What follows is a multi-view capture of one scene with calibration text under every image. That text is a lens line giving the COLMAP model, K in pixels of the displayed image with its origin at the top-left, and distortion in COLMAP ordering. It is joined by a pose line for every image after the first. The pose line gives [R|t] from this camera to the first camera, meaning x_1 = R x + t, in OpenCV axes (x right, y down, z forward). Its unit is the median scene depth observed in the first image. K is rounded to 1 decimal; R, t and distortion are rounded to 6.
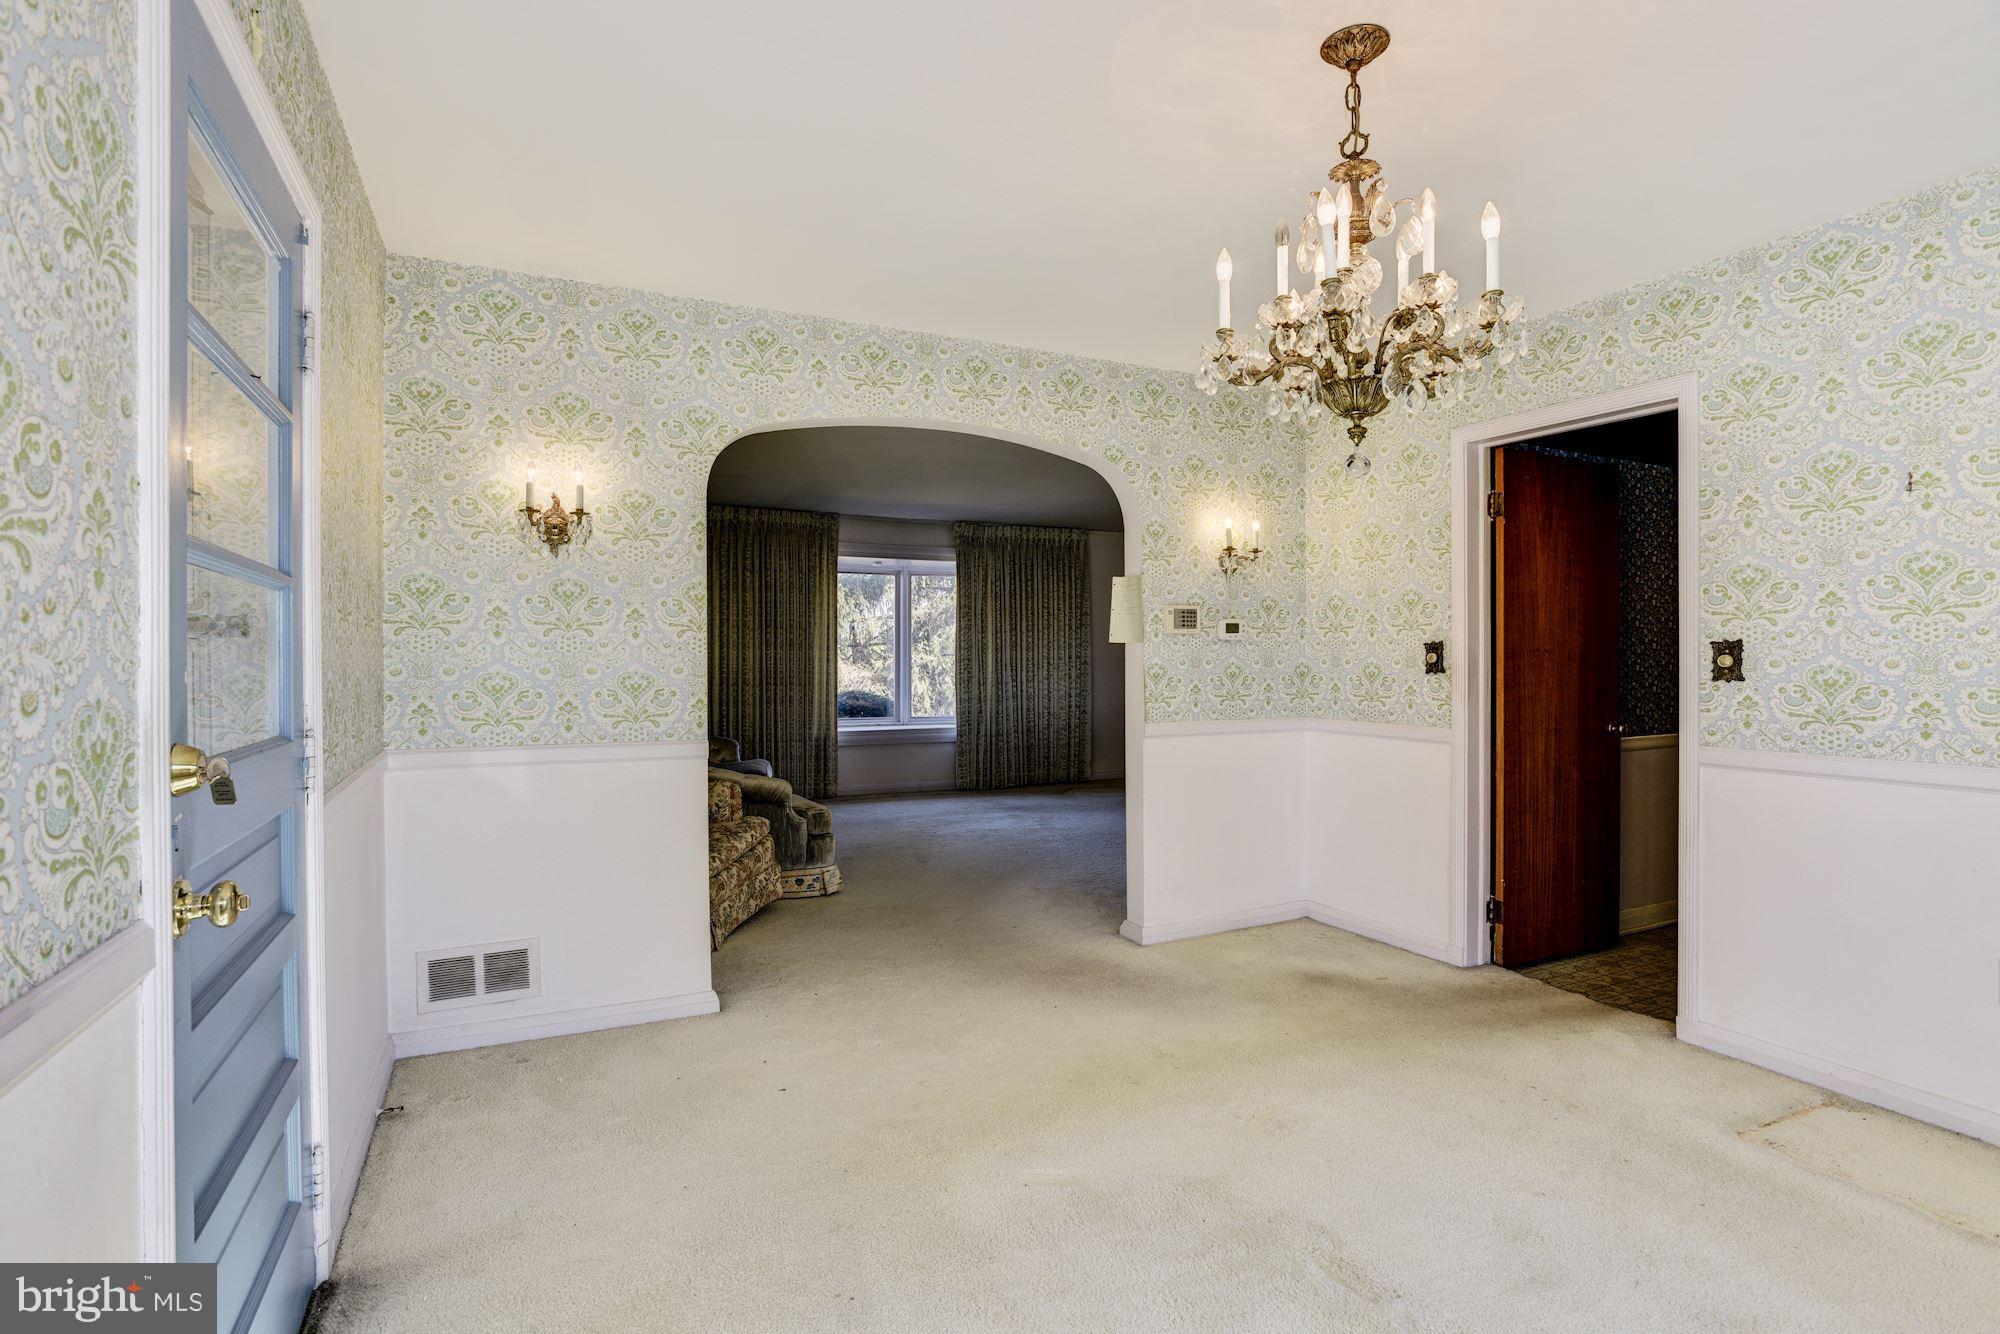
lens RADIAL K [[970.2, 0, 991.3], [0, 970.2, 664.1], [0, 0, 1]] dist [-0.052092, 0.026994]
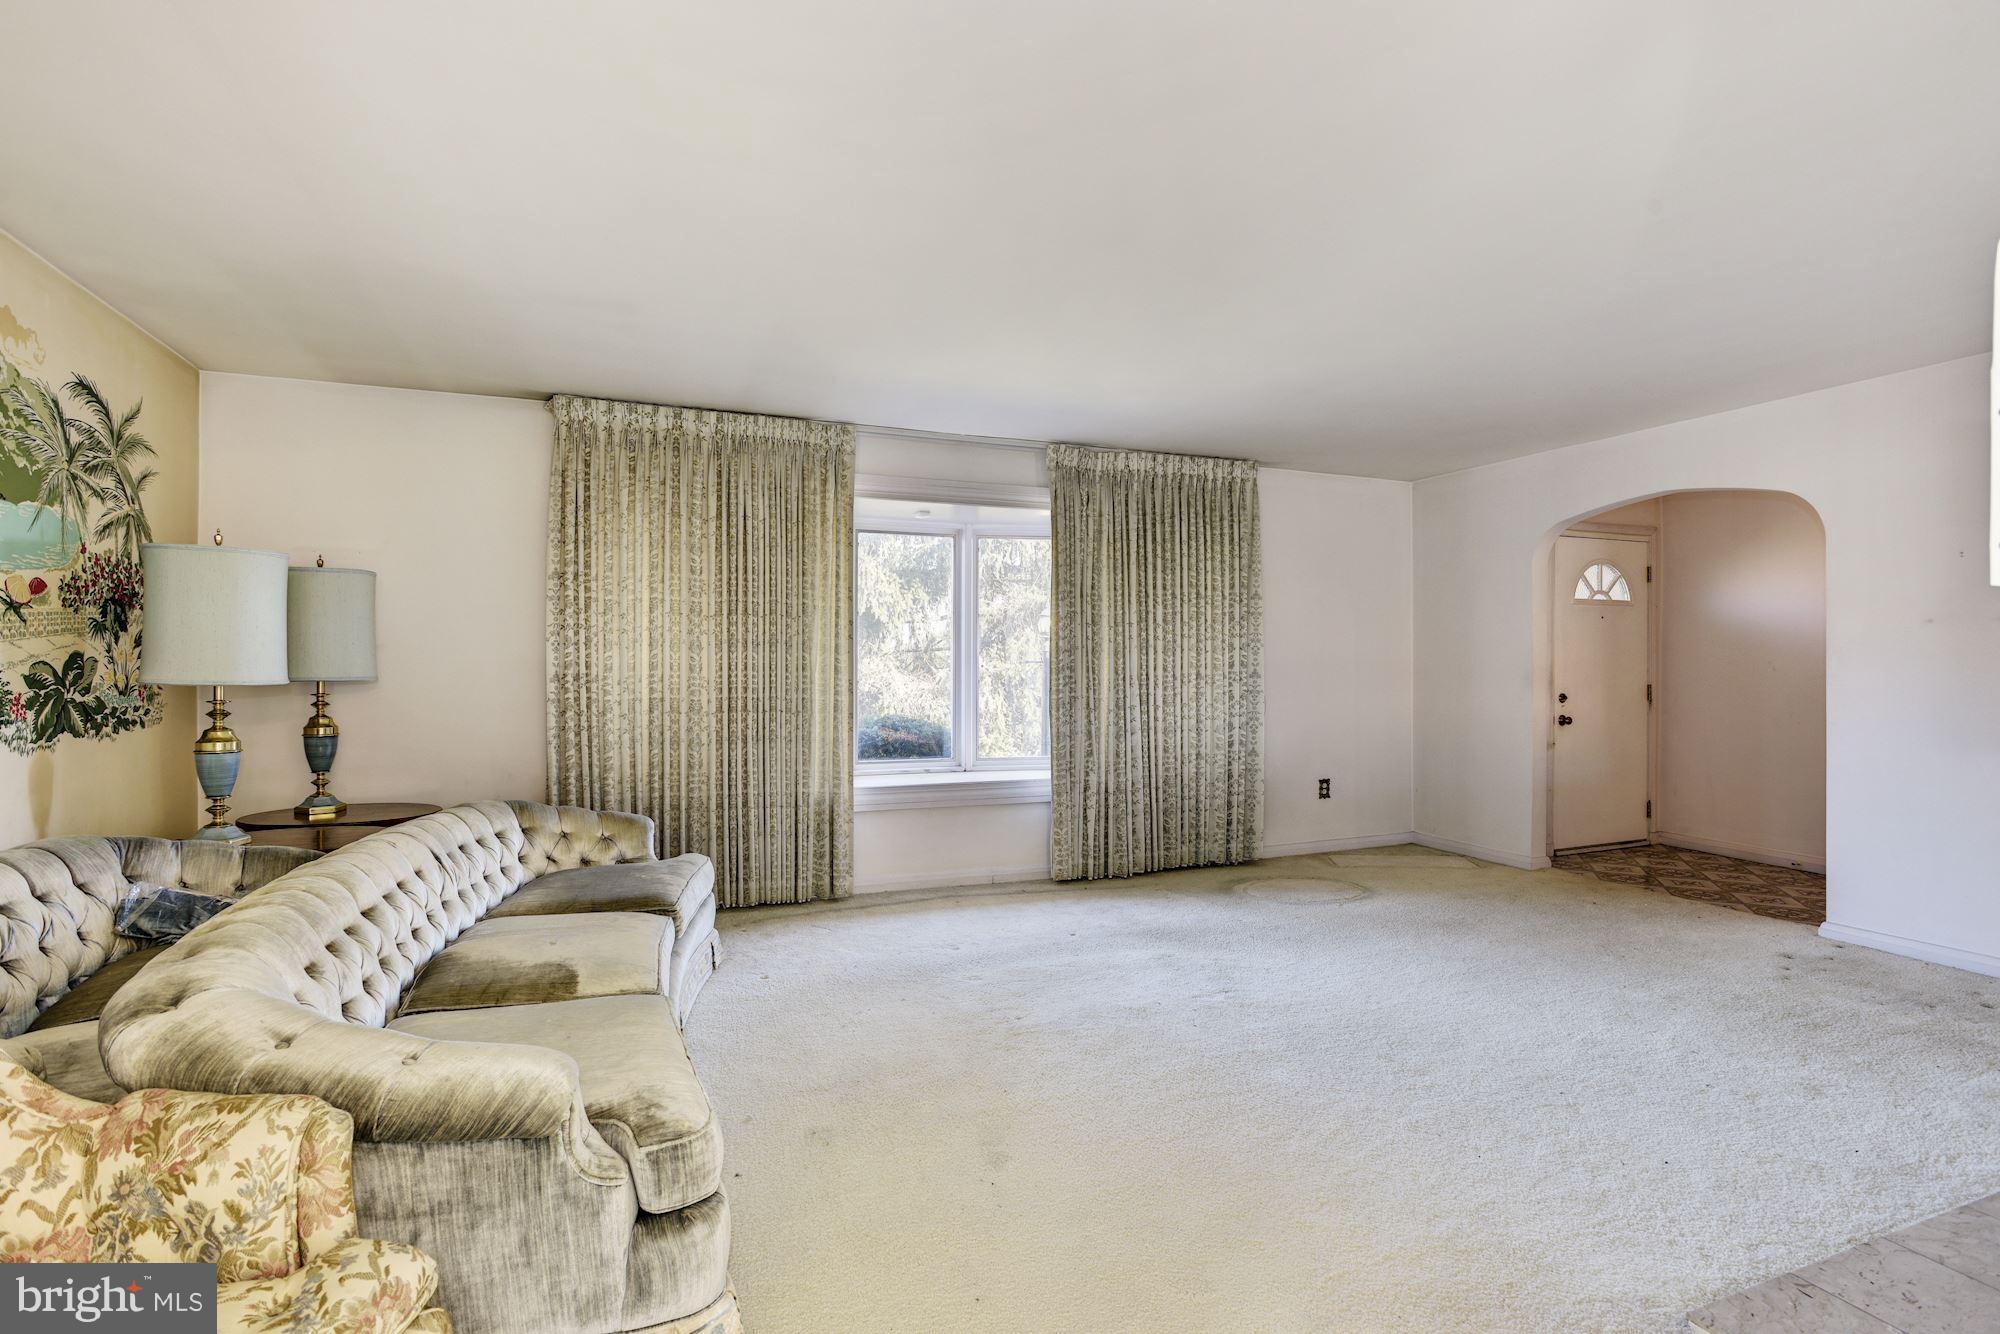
lens RADIAL K [[970.2, 0, 991.3], [0, 970.2, 664.1], [0, 0, 1]] dist [-0.052092, 0.026994]
pose [[0.997119, 0.000546, -0.075856, -0.026448], [-0.001185, 0.999964, -0.008380, -0.002341], [0.075848, 0.008446, 0.997084, 0.377540]]
